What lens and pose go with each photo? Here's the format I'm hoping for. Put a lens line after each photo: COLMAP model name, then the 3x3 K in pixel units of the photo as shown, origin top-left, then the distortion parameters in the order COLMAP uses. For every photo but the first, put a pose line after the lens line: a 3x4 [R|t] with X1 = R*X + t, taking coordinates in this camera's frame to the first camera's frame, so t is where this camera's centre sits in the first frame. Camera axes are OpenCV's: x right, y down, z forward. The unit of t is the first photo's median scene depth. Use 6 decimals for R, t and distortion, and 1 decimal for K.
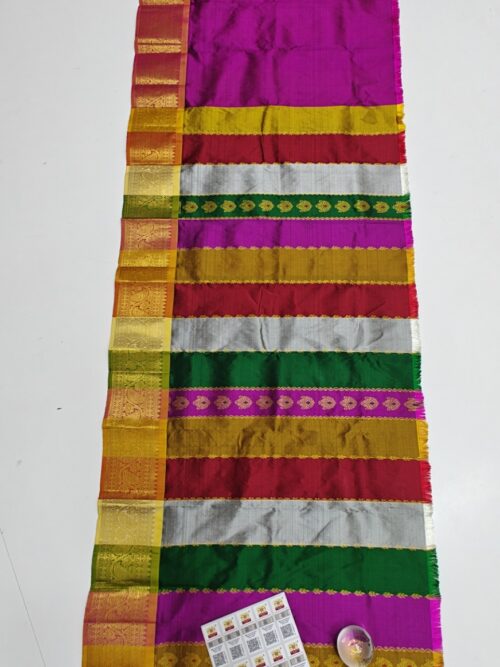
lens RADIAL K [[261.9, 0, 253.6], [0, 261.9, 330.5], [0, 0, 1]] dist [0.001015, 0.000716]
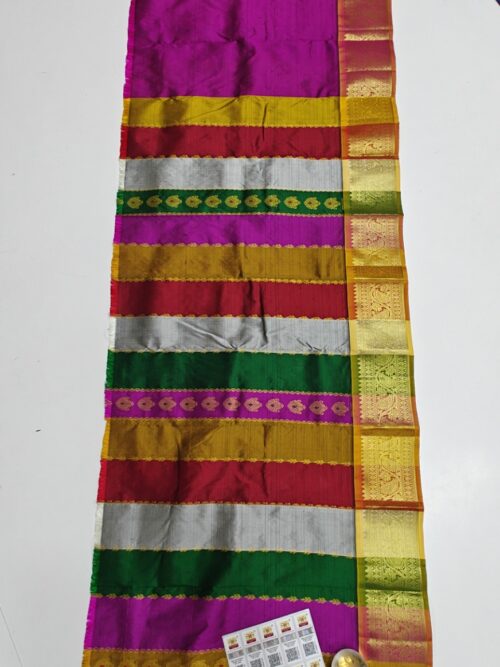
lens RADIAL K [[270.8, 0, 246.9], [0, 270.8, 335.1], [0, 0, 1]] dist [0.000858, -0.000336]
pose [[0.999977, 0.006624, -0.001376, 0.189408], [-0.006606, 0.999894, 0.012992, 0.002408], [0.001462, -0.012983, 0.999915, -0.001626]]
